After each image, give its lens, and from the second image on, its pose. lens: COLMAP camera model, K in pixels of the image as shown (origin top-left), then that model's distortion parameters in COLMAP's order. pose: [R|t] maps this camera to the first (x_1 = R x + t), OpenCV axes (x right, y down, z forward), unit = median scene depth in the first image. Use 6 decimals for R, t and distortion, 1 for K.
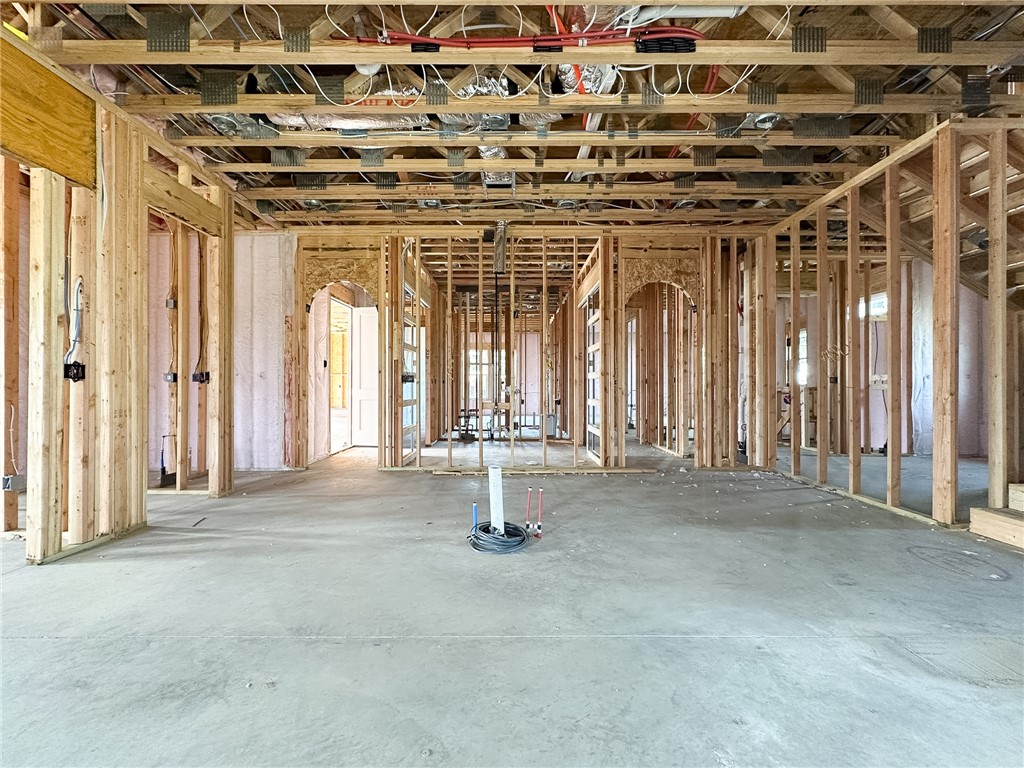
lens RADIAL K [[408.7, 0, 520.2], [0, 408.7, 386.6], [0, 0, 1]] dist [0.001559, 0.000138]
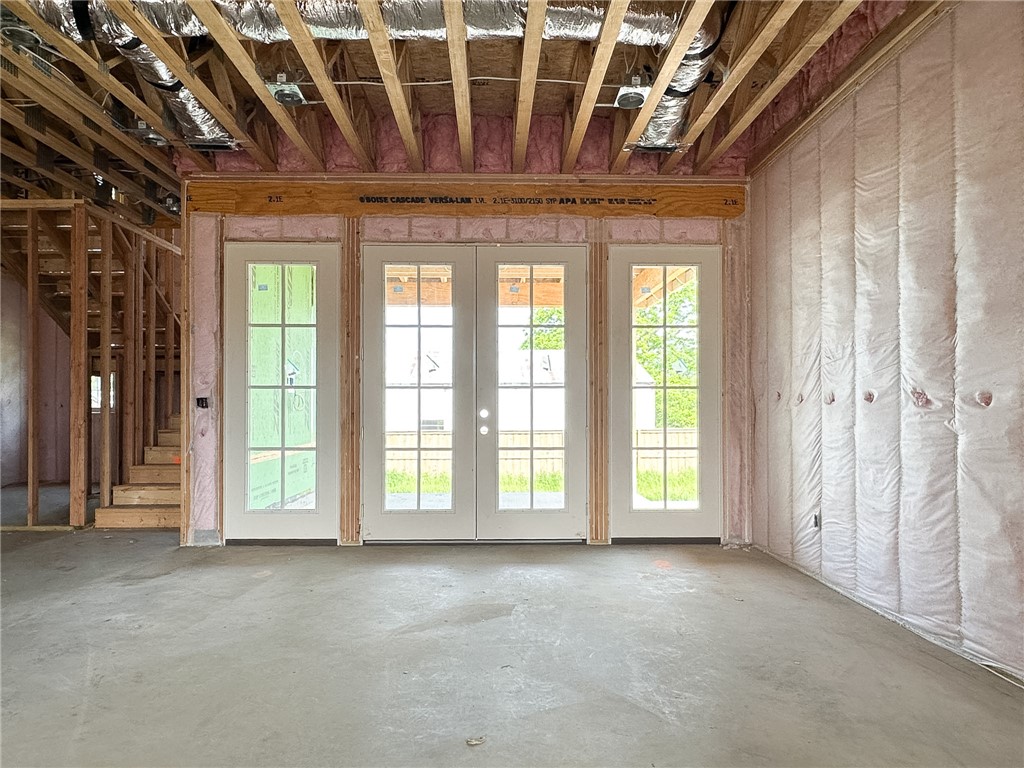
lens RADIAL K [[631.7, 0, 511.6], [0, 631.7, 399.7], [0, 0, 1]] dist [0.008451, -0.000454]
pose [[-0.024625, 0.012402, 0.999620, -0.545907], [-0.000051, 0.999923, -0.012407, -0.013109], [-0.999697, -0.000357, -0.024622, -0.150722]]
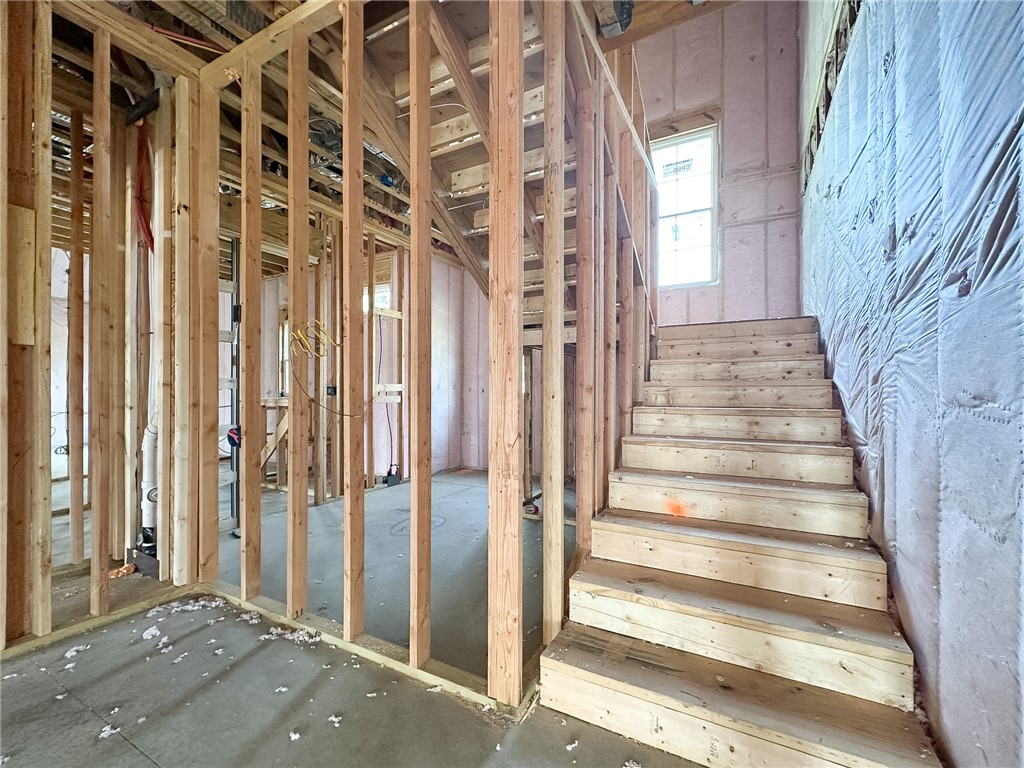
lens RADIAL K [[408.7, 0, 518.4], [0, 408.7, 388.9], [0, 0, 1]] dist [0.001559, 0.000138]
pose [[0.492257, 0.003950, 0.870441, 0.378571], [-0.002216, 0.999992, -0.003285, -0.020212], [-0.870447, -0.000312, 0.492262, 0.456823]]
